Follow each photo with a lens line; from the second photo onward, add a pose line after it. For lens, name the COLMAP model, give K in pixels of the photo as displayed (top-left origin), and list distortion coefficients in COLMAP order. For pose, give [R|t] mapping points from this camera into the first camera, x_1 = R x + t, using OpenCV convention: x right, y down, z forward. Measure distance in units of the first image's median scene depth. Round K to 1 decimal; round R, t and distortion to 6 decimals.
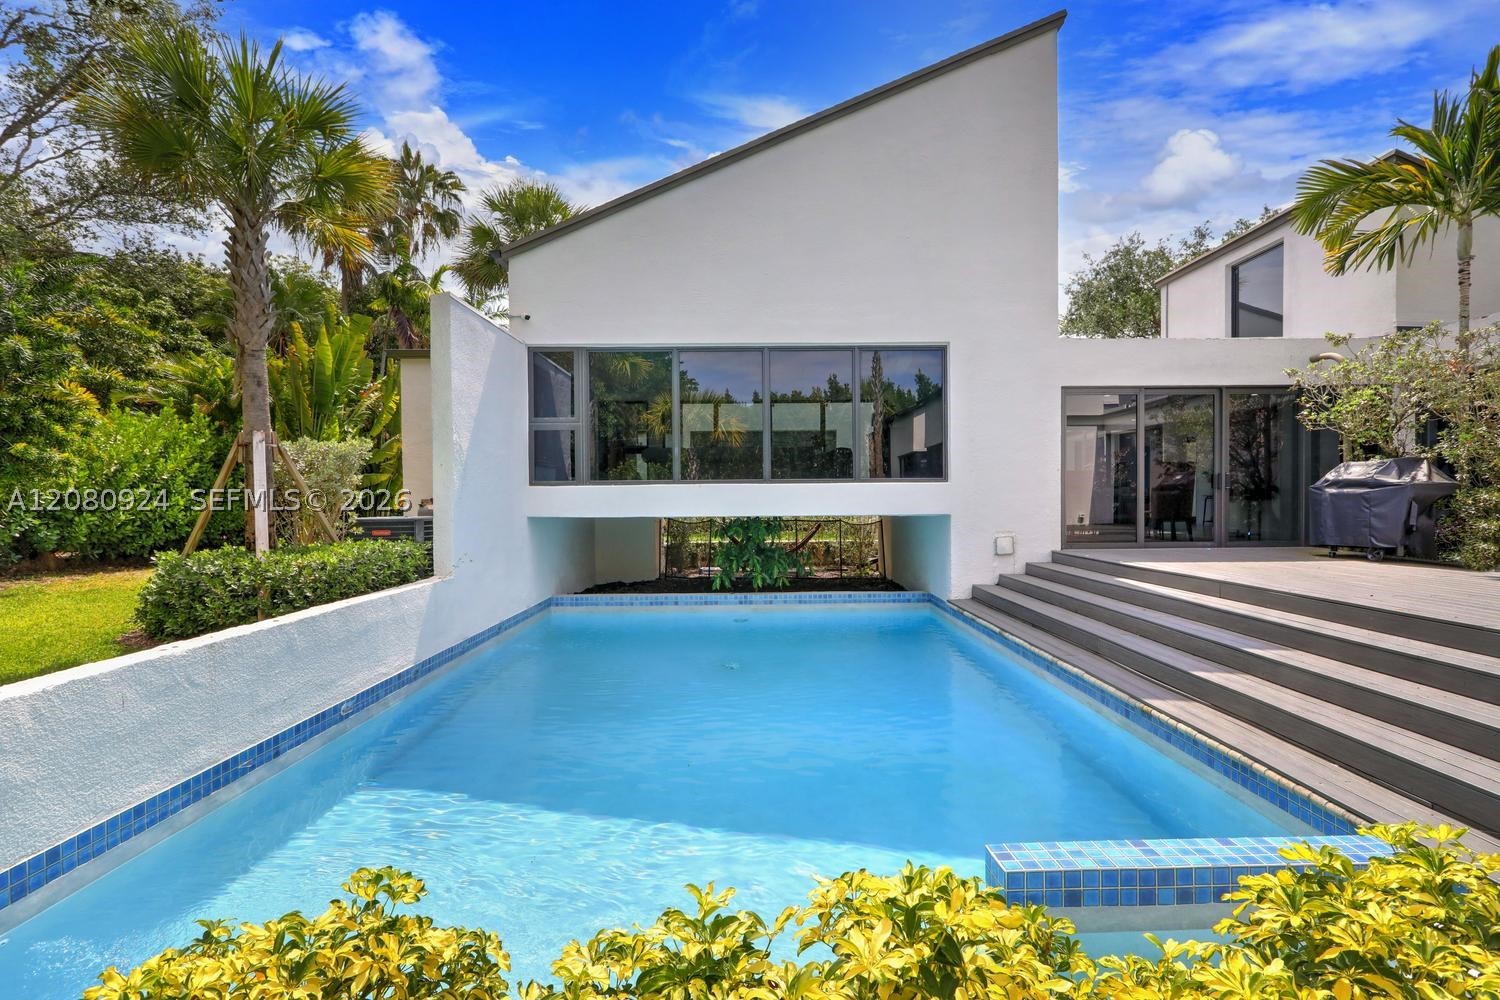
lens RADIAL K [[723.0, 0, 750.0], [0, 723.0, 500.0], [0, 0, 1]] dist [-0.028895, 0.010939]
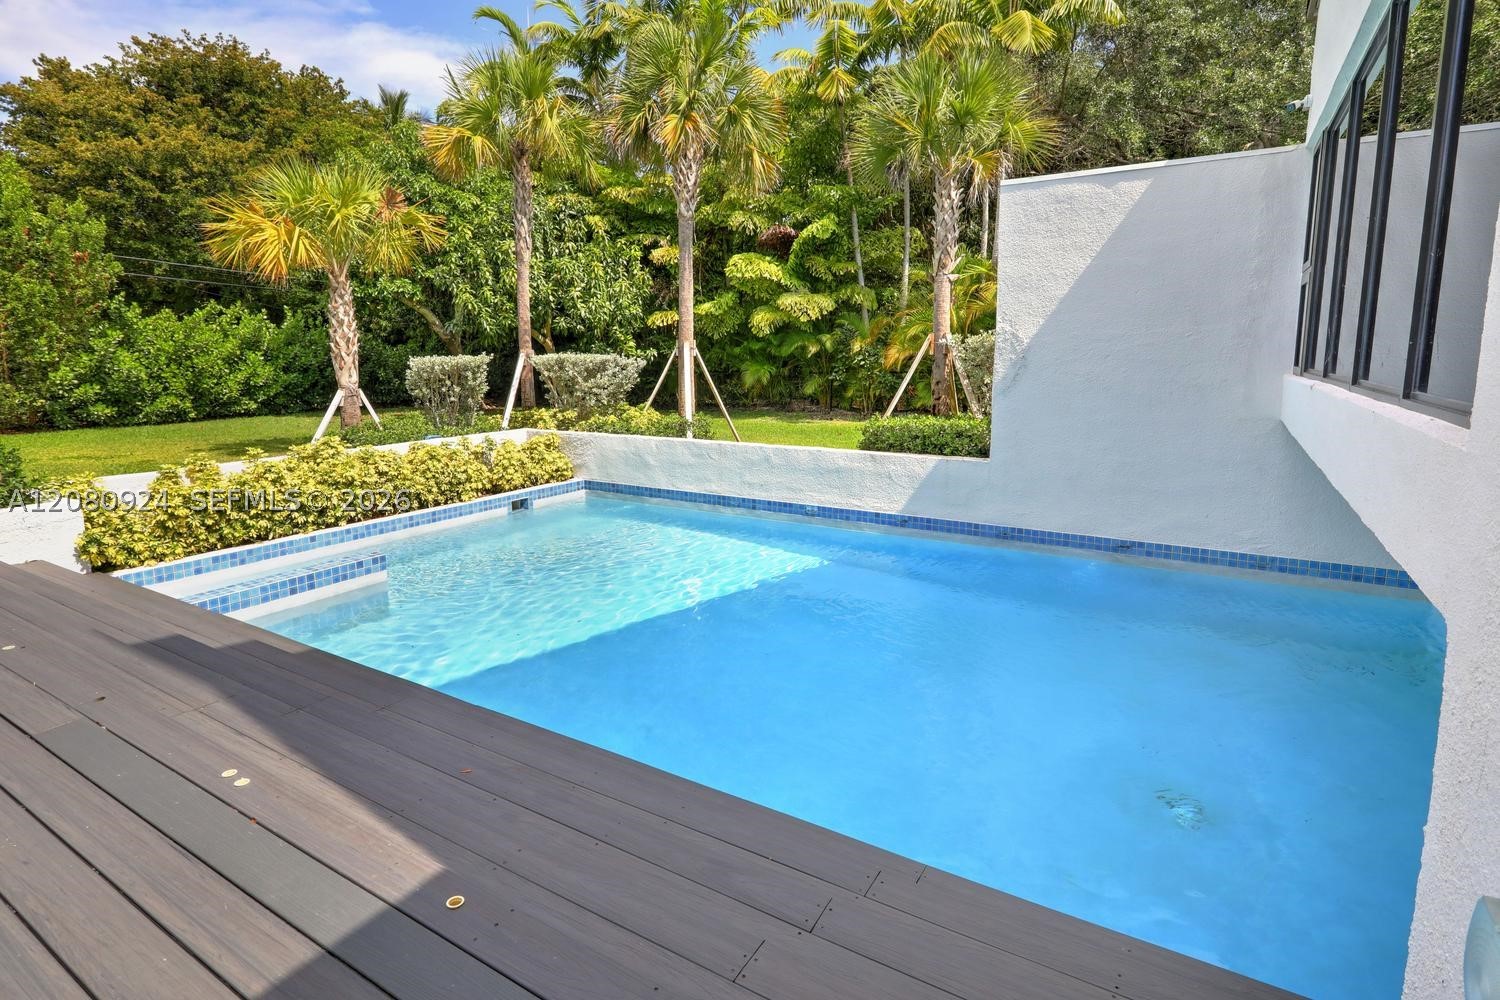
lens RADIAL K [[751.6, 0, 750.0], [0, 751.6, 456.5], [0, 0, 1]] dist [-0.000873, 0.000041]
pose [[-0.501060, 0.121104, -0.856897, 1.138856], [0.000663, 0.990214, 0.139557, -0.088159], [0.865412, 0.069359, -0.496237, 1.997236]]
